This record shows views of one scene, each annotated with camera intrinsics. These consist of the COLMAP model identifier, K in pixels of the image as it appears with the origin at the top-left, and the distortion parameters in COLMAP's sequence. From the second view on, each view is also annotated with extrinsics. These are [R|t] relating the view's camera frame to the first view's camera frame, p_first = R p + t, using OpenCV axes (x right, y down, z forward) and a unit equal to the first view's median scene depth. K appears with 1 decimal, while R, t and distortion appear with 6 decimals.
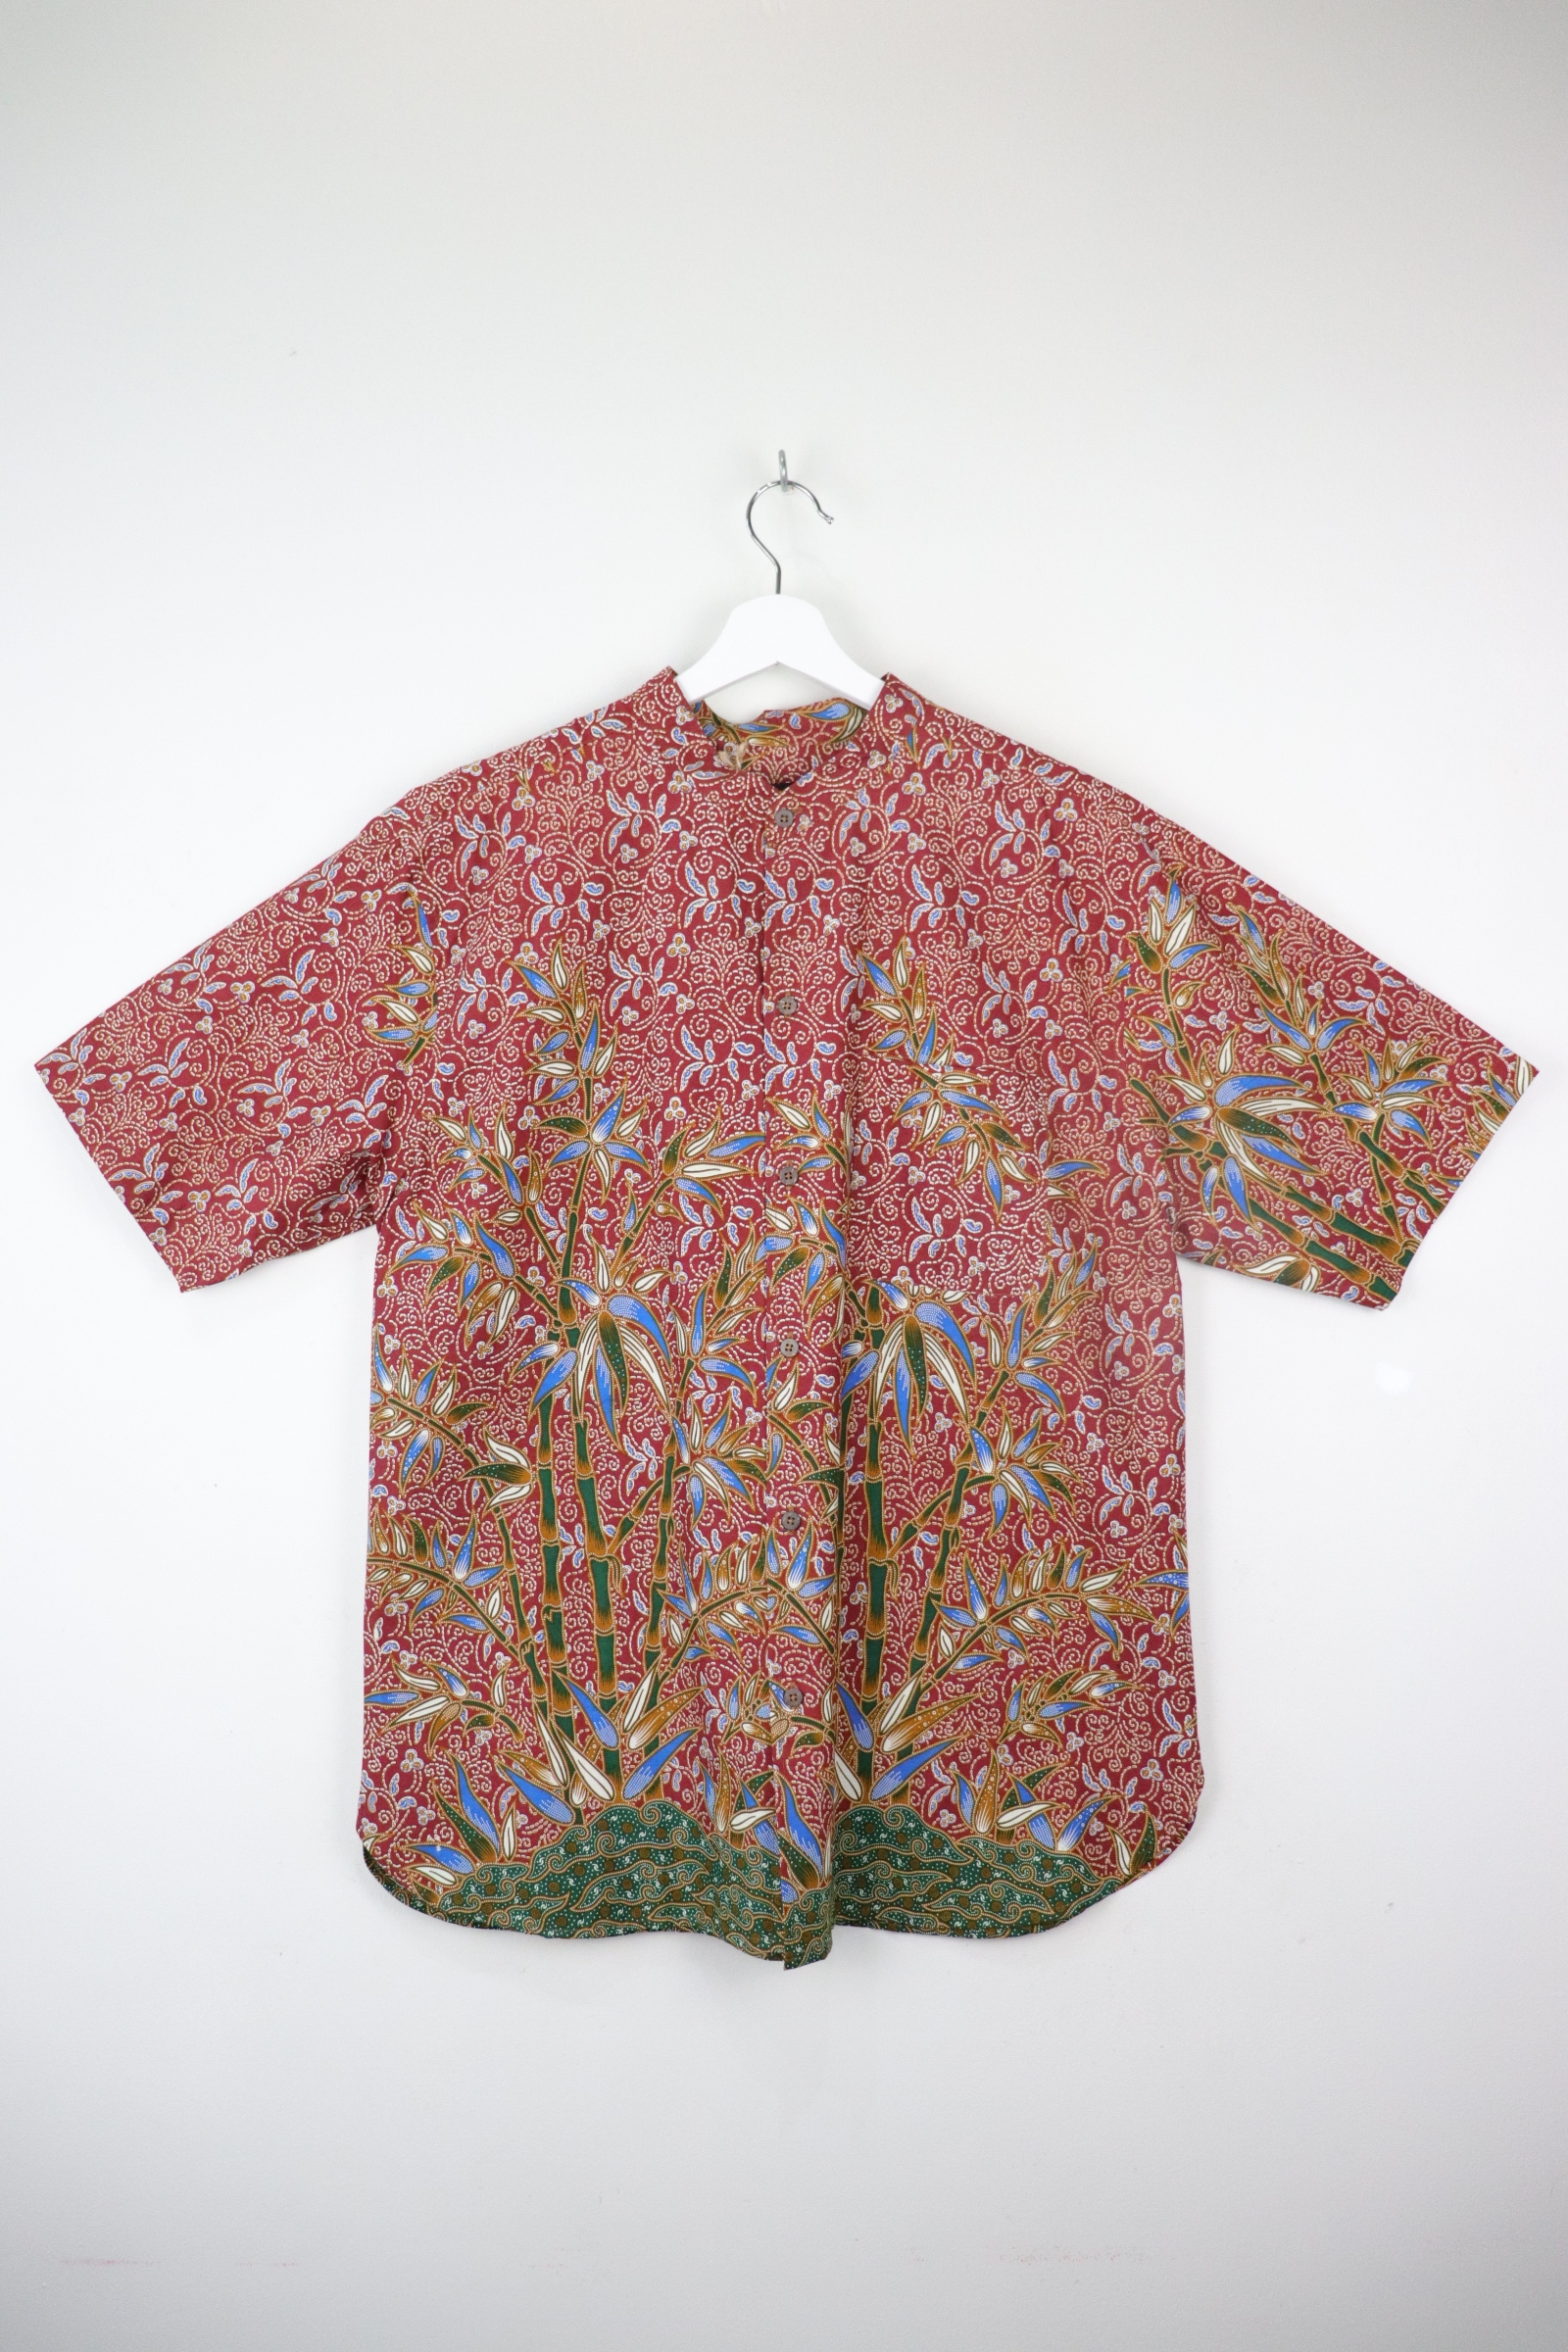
lens RADIAL K [[1944.1, 0, 764.6], [0, 1944.1, 1185.8], [0, 0, 1]] dist [-0.141811, 0.085192]
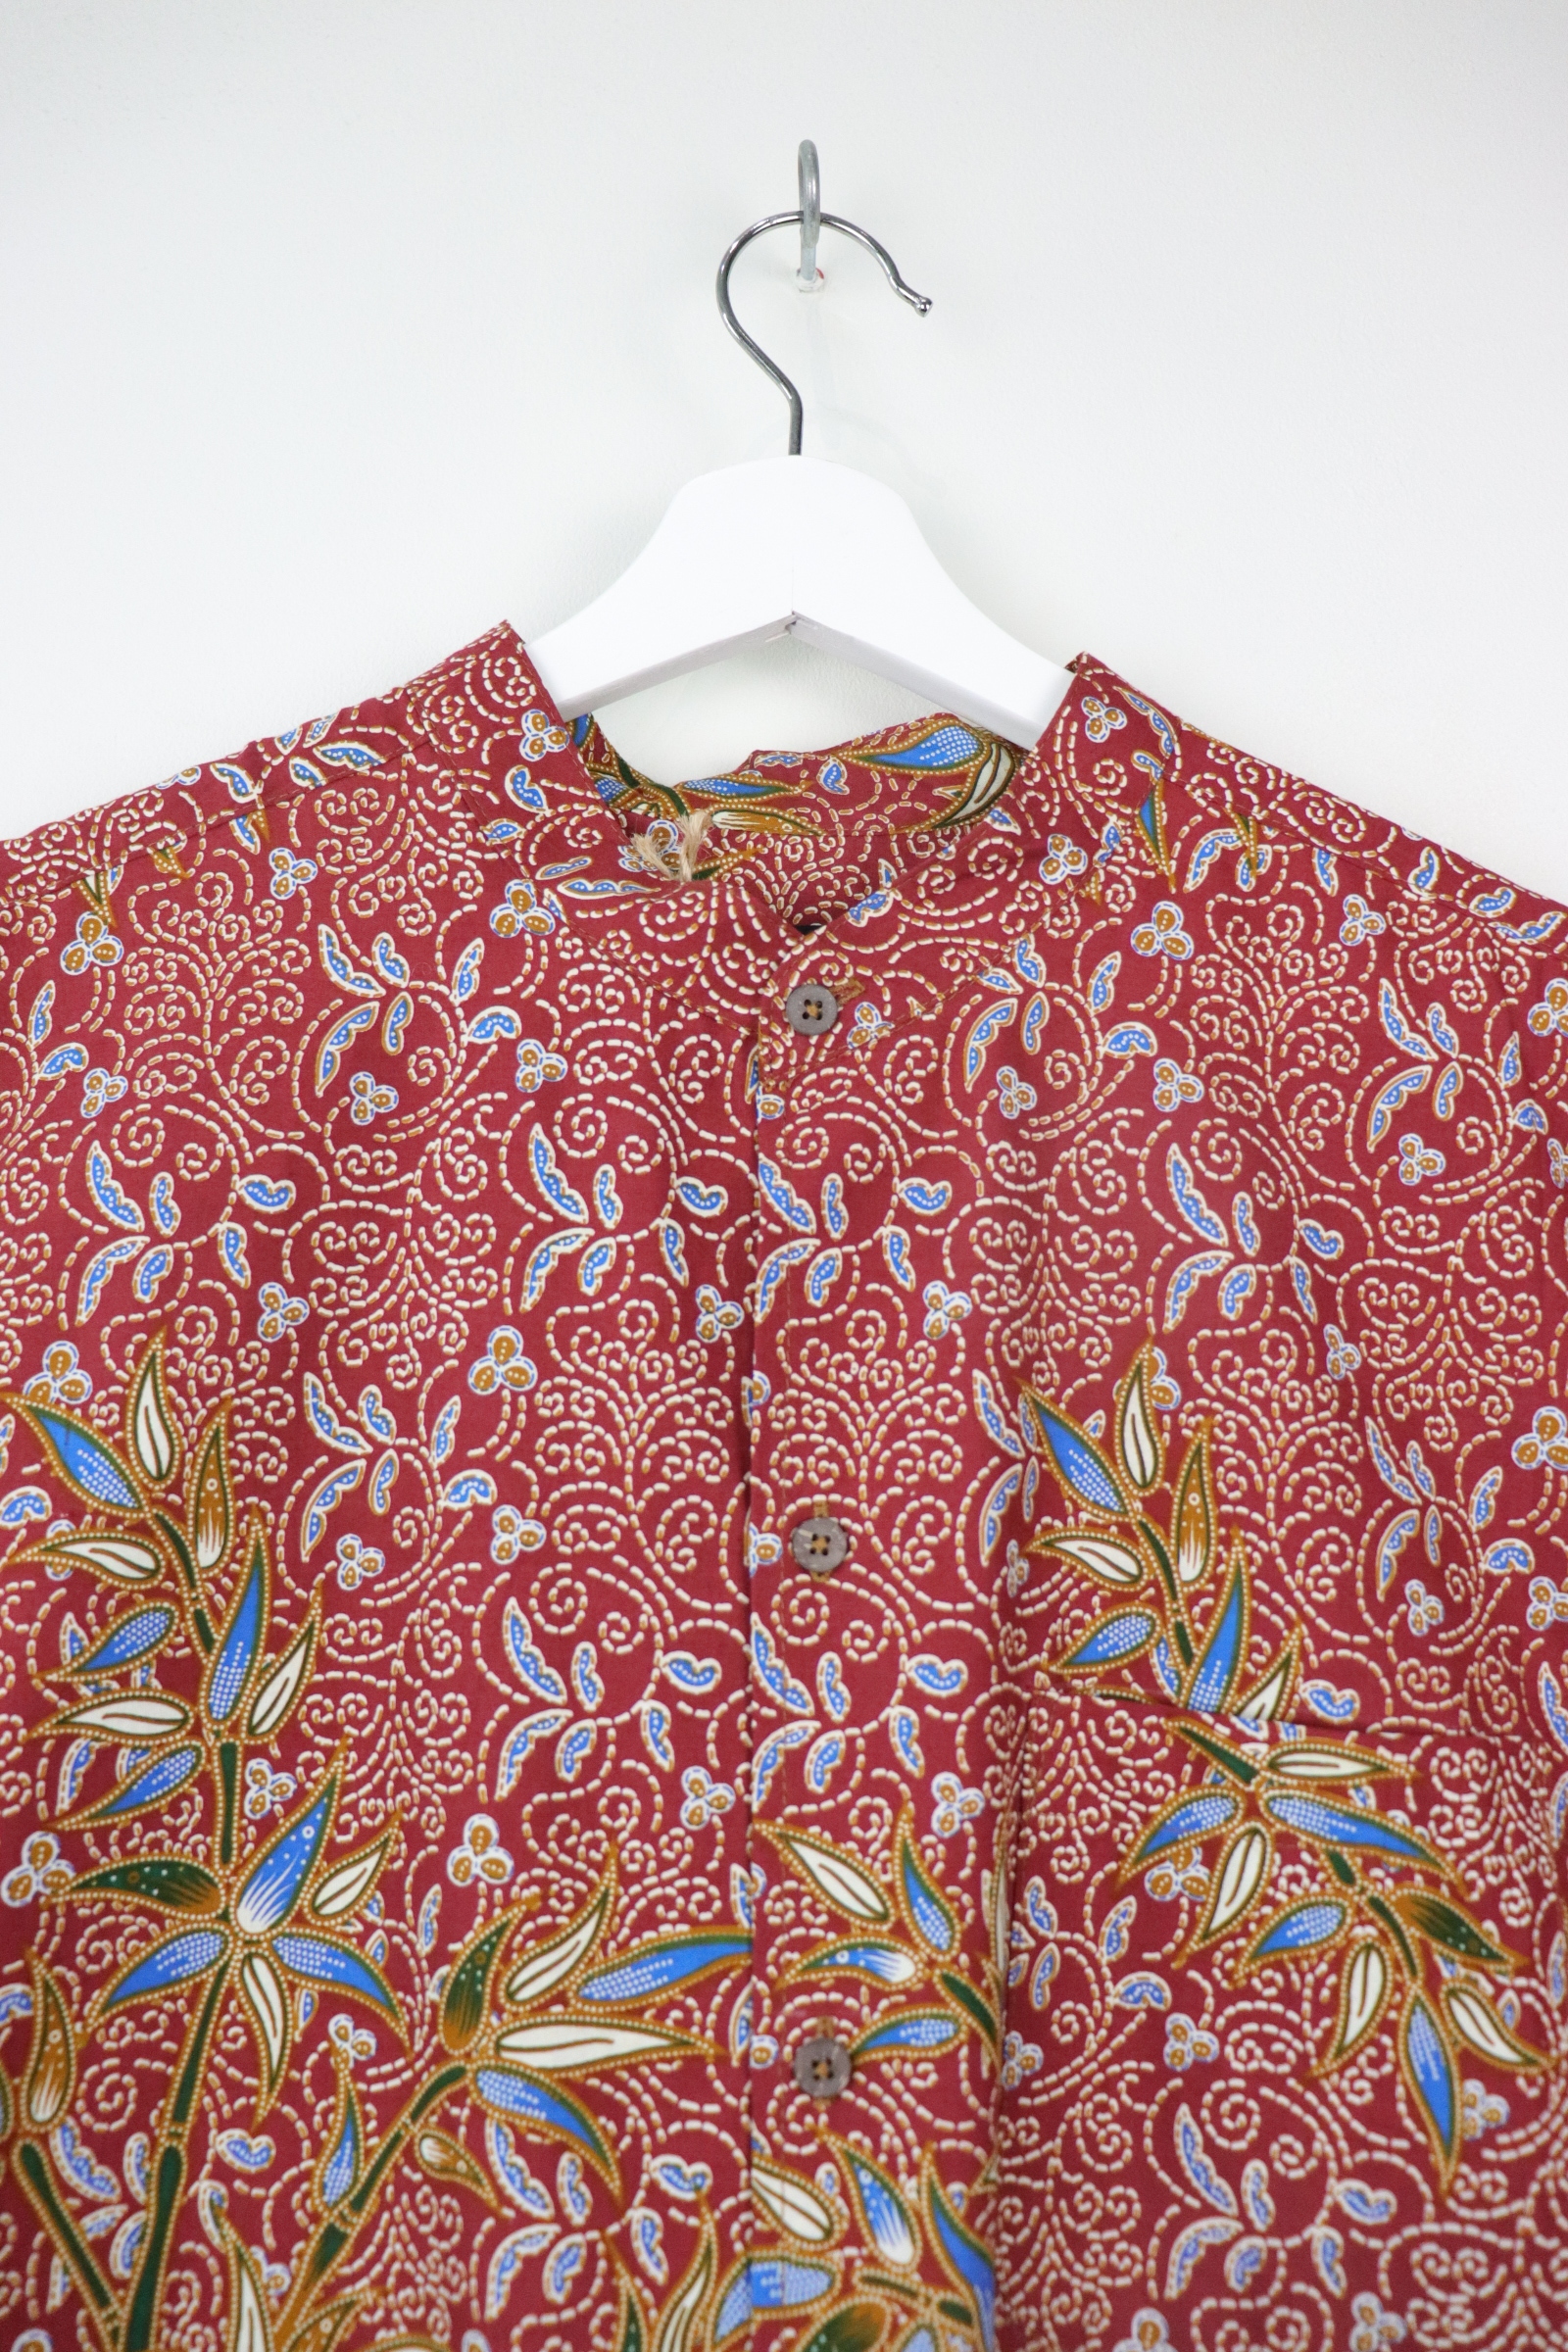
lens RADIAL K [[1944.1, 0, 780.6], [0, 1944.1, 1152.4], [0, 0, 1]] dist [-0.141811, 0.085192]
pose [[0.997692, 0.021195, 0.064509, -0.018281], [-0.007102, 0.977398, -0.211289, -0.088014], [-0.067529, 0.210343, 0.975293, 0.653661]]
